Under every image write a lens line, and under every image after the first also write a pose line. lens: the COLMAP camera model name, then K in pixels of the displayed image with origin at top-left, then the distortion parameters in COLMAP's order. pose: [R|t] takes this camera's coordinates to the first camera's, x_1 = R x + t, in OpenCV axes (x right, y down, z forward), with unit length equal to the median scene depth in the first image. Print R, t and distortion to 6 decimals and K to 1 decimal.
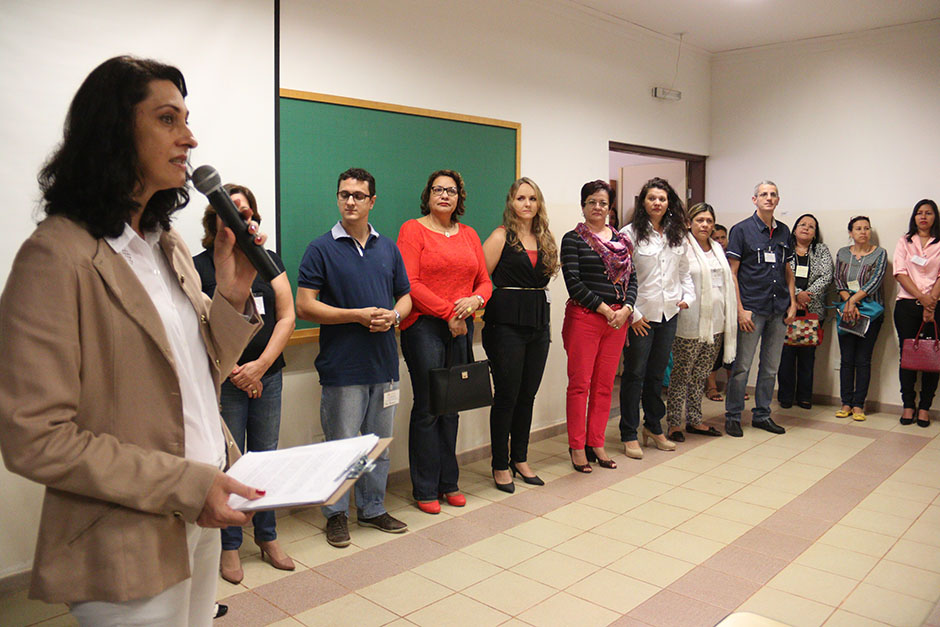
lens RADIAL K [[780.3, 0, 470.5], [0, 780.3, 310.3], [0, 0, 1]] dist [-0.127299, 0.065350]
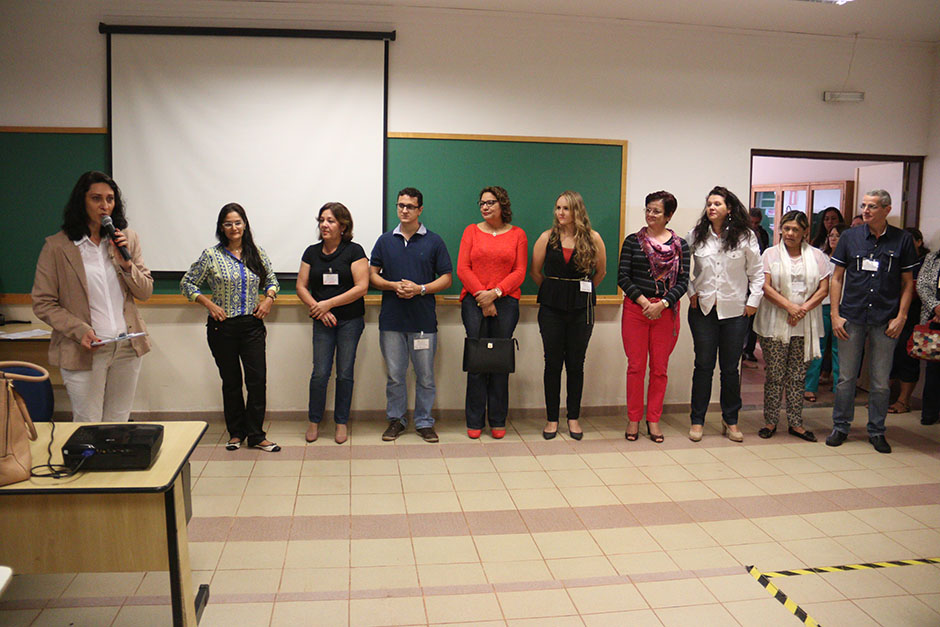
lens RADIAL K [[780.3, 0, 465.9], [0, 780.3, 306.0], [0, 0, 1]] dist [-0.127299, 0.065350]
pose [[0.779074, 0.084668, -0.621188, 0.650976], [-0.076932, 0.996261, 0.039305, -0.018657], [0.622194, 0.017168, 0.782675, -0.069924]]
